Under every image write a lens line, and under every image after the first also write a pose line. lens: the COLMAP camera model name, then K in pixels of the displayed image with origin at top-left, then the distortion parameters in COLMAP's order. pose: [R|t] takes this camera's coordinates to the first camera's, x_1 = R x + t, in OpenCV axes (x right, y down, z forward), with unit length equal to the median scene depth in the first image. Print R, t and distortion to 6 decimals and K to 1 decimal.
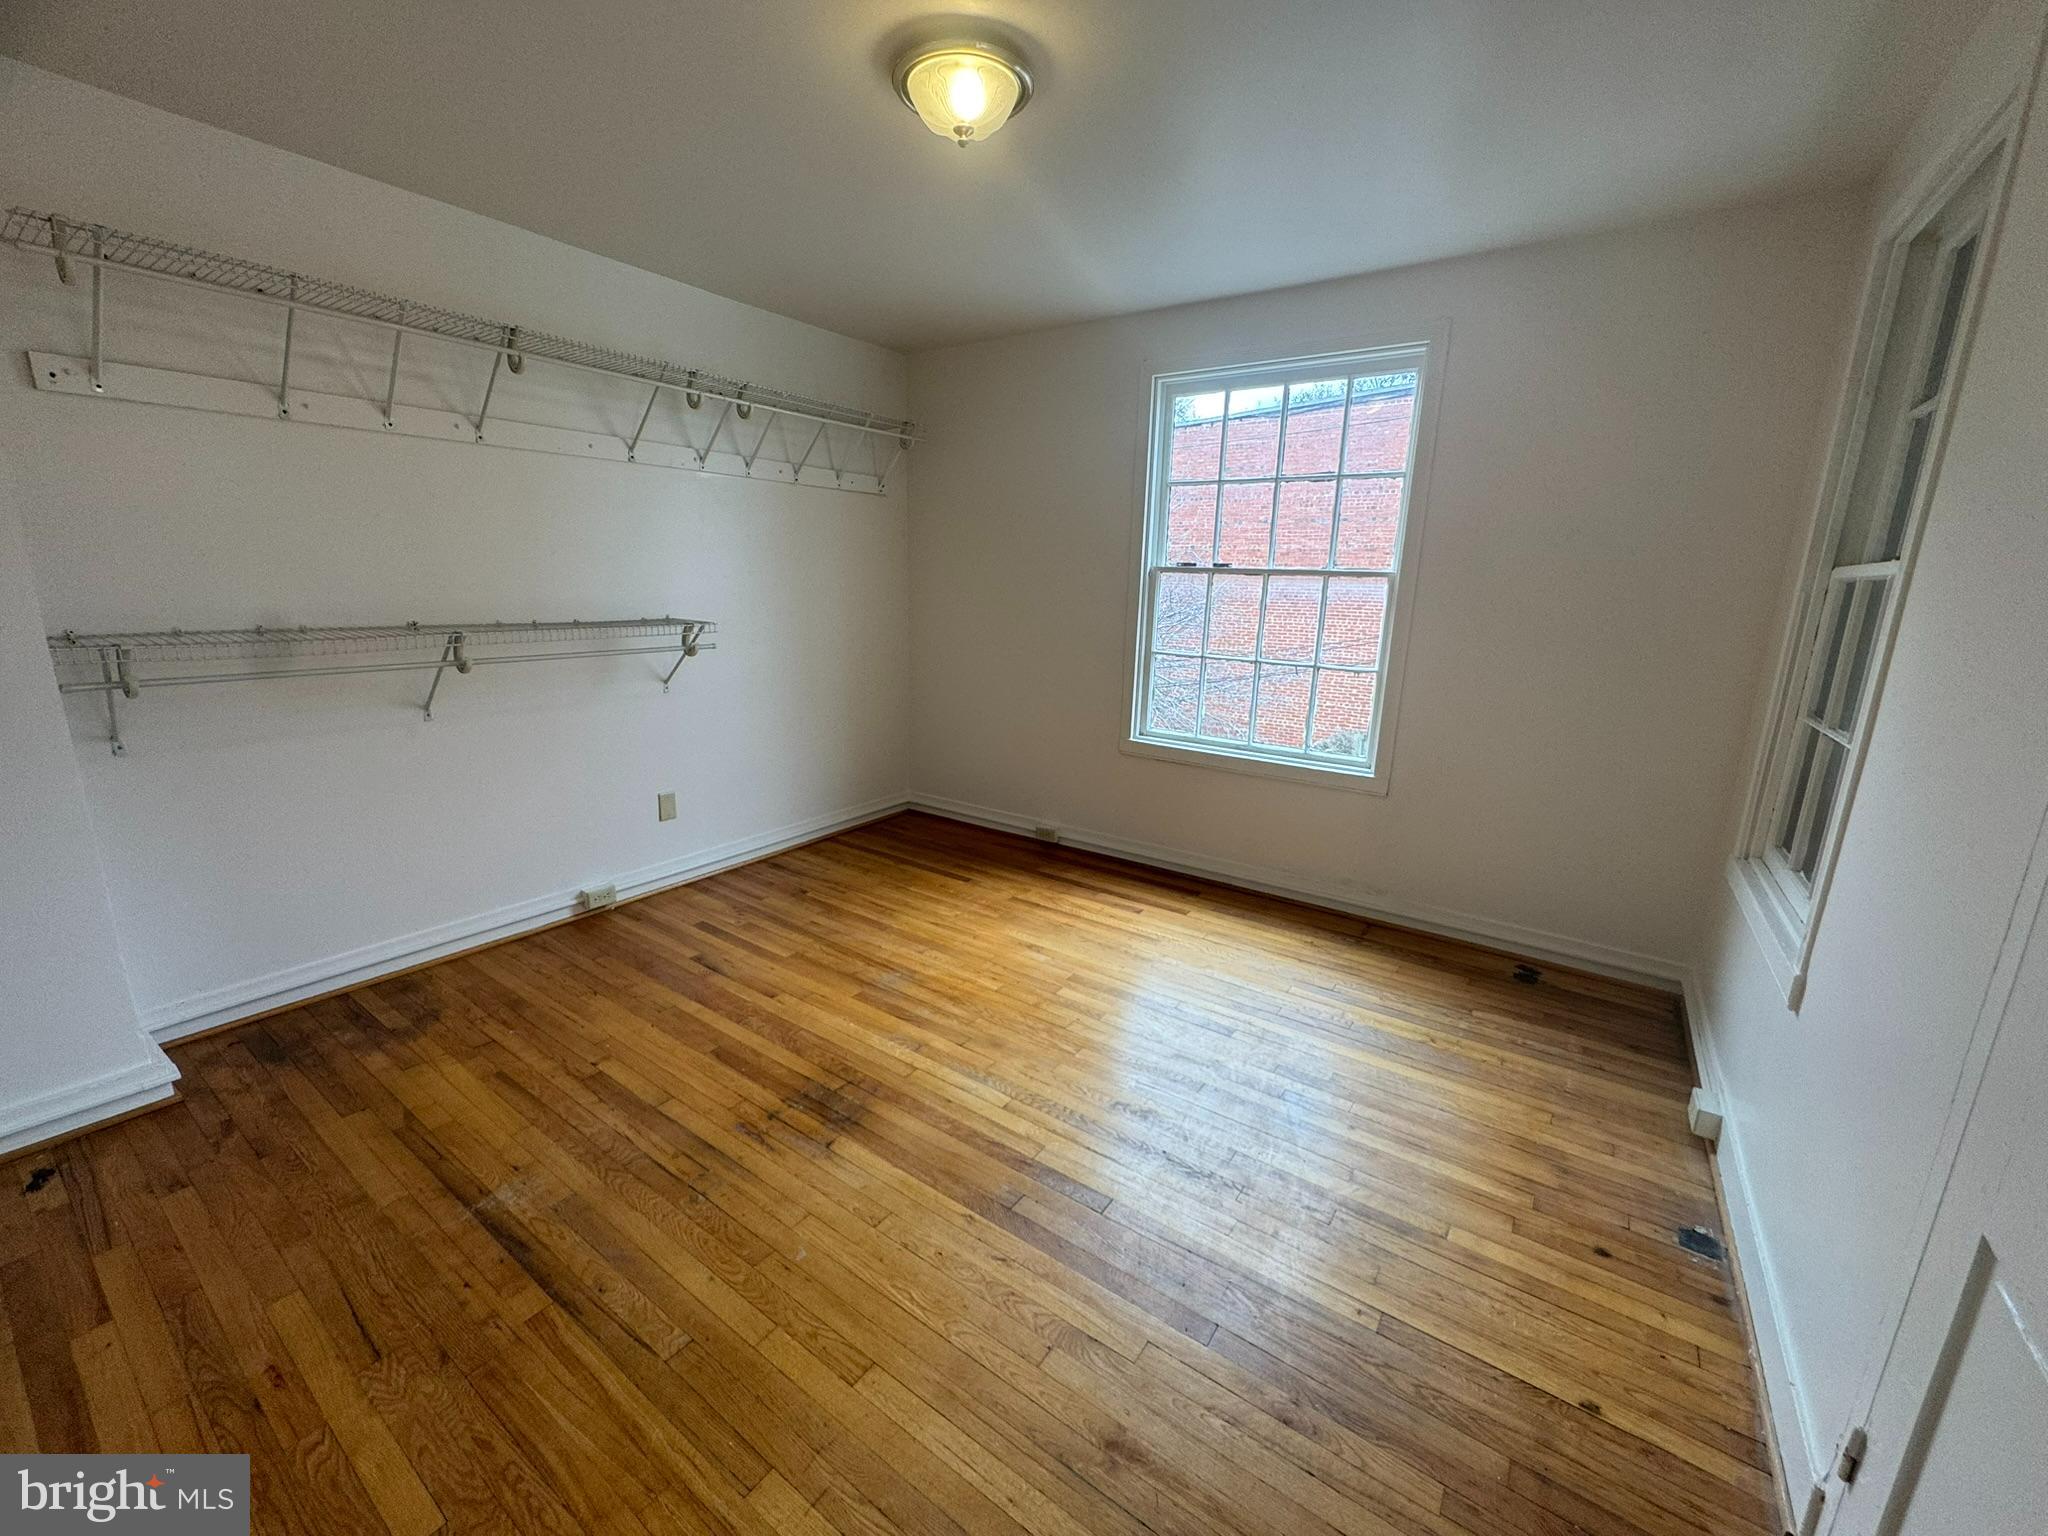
lens RADIAL K [[808.8, 0, 1024.0], [0, 808.8, 766.2], [0, 0, 1]] dist [-0.008448, -0.000113]
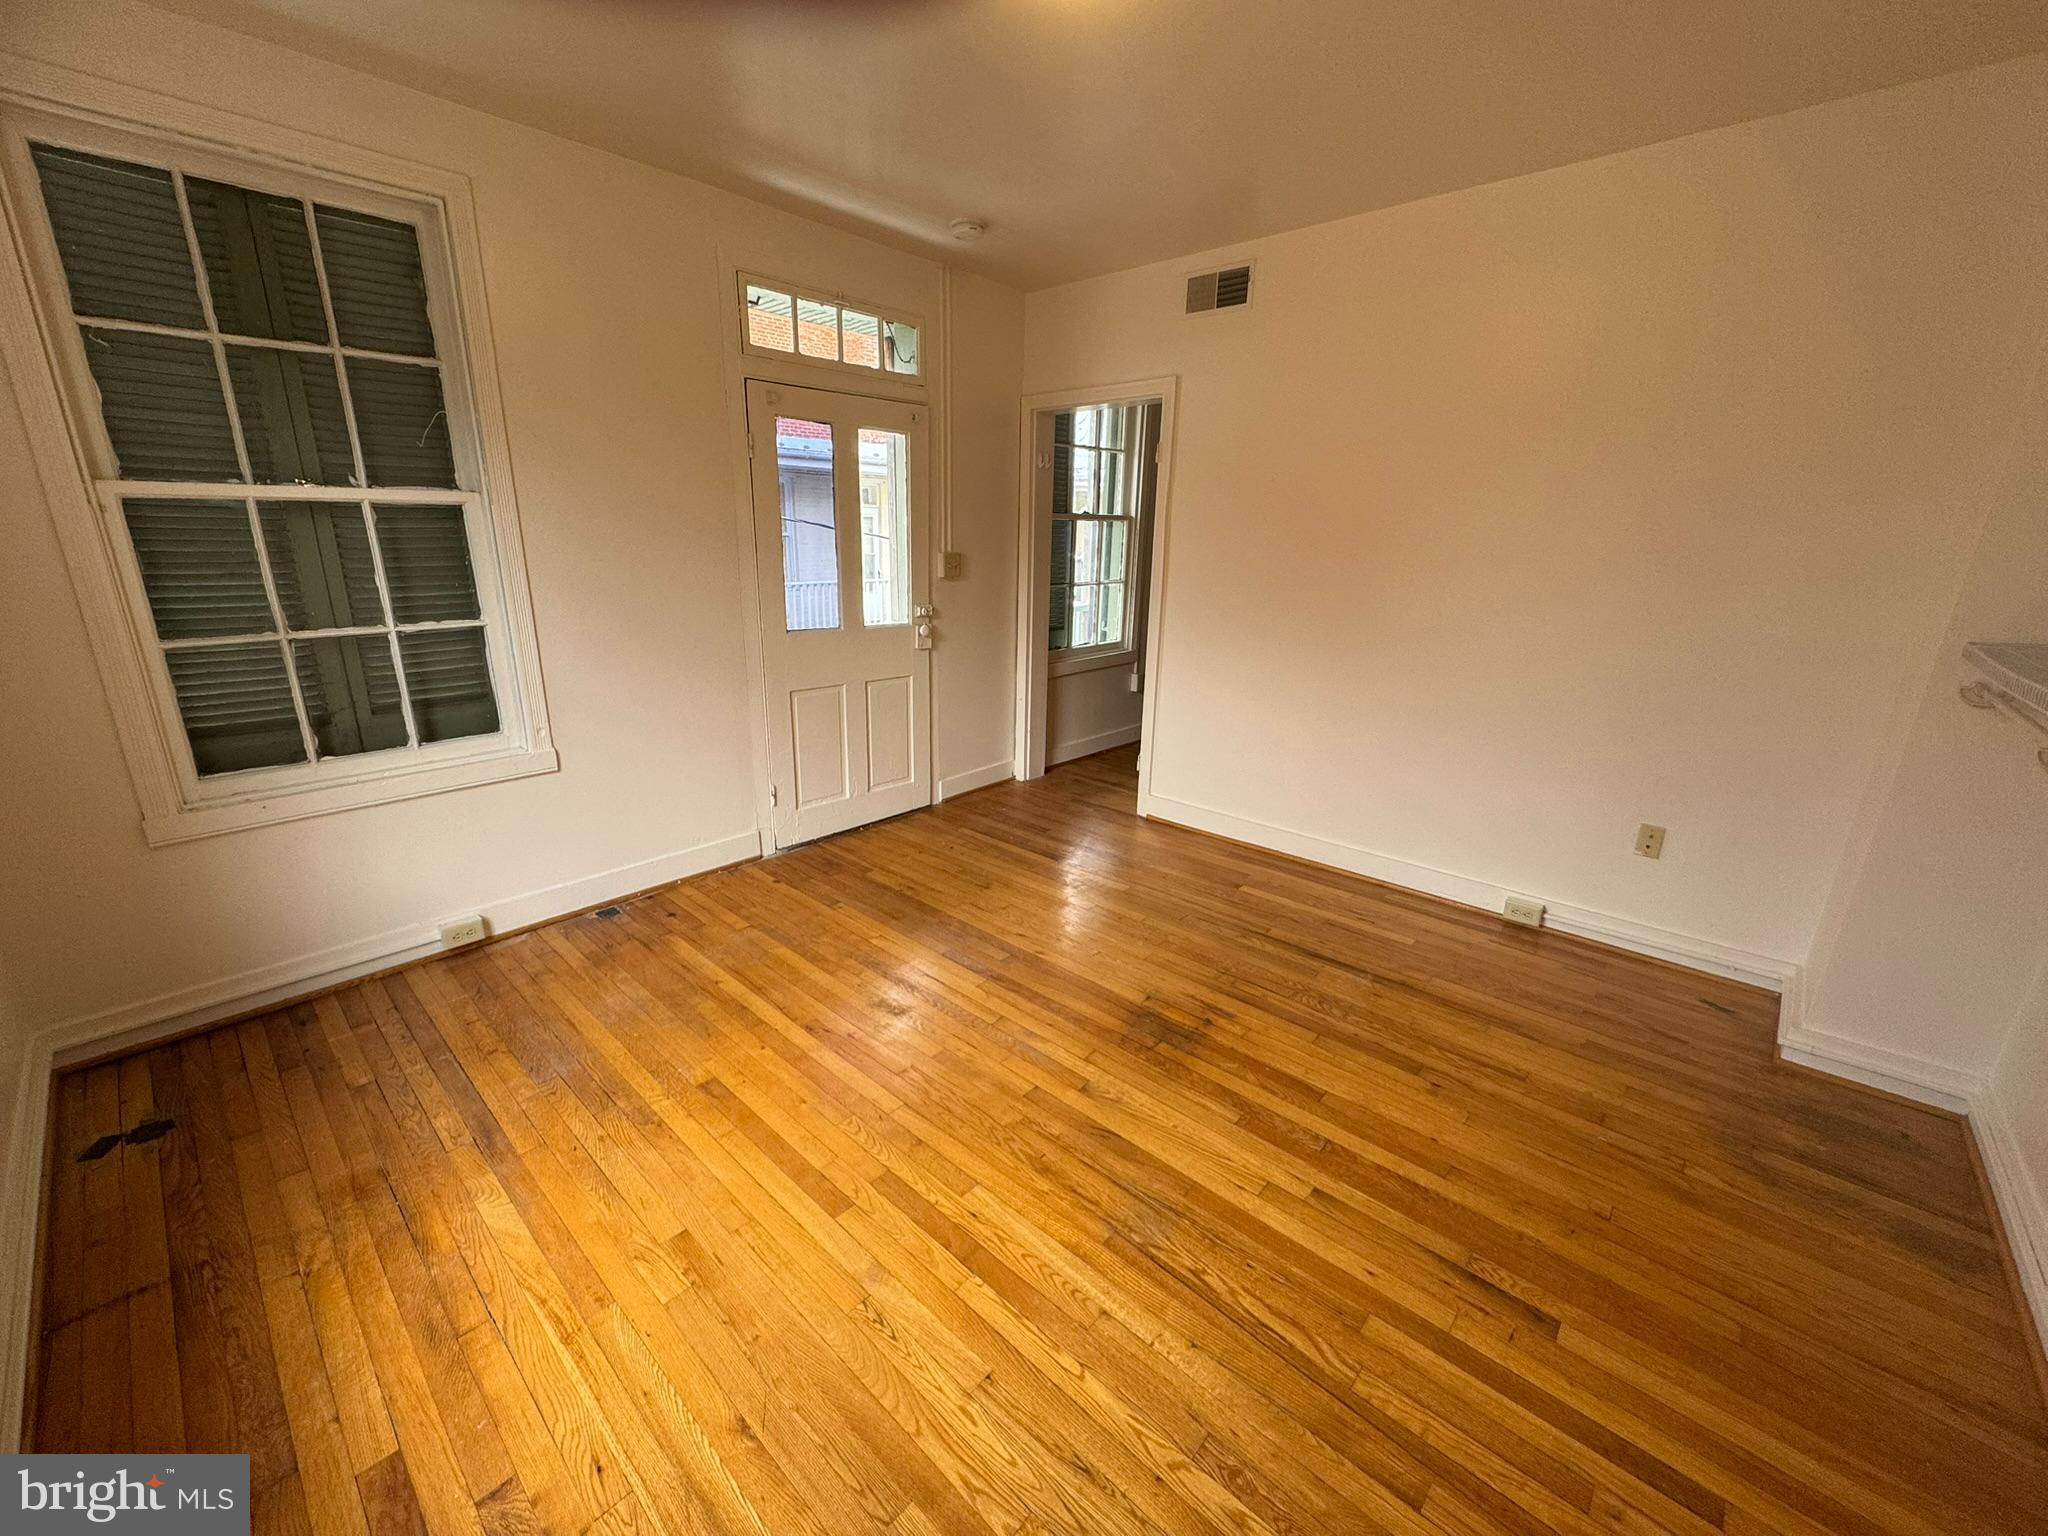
lens RADIAL K [[808.8, 0, 1021.6], [0, 808.8, 772.4], [0, 0, 1]] dist [-0.008448, -0.000113]
pose [[-0.990623, -0.076628, 0.113111, -0.147596], [-0.010202, 0.867080, 0.498065, -0.406633], [-0.136242, 0.492241, -0.859731, 1.742111]]
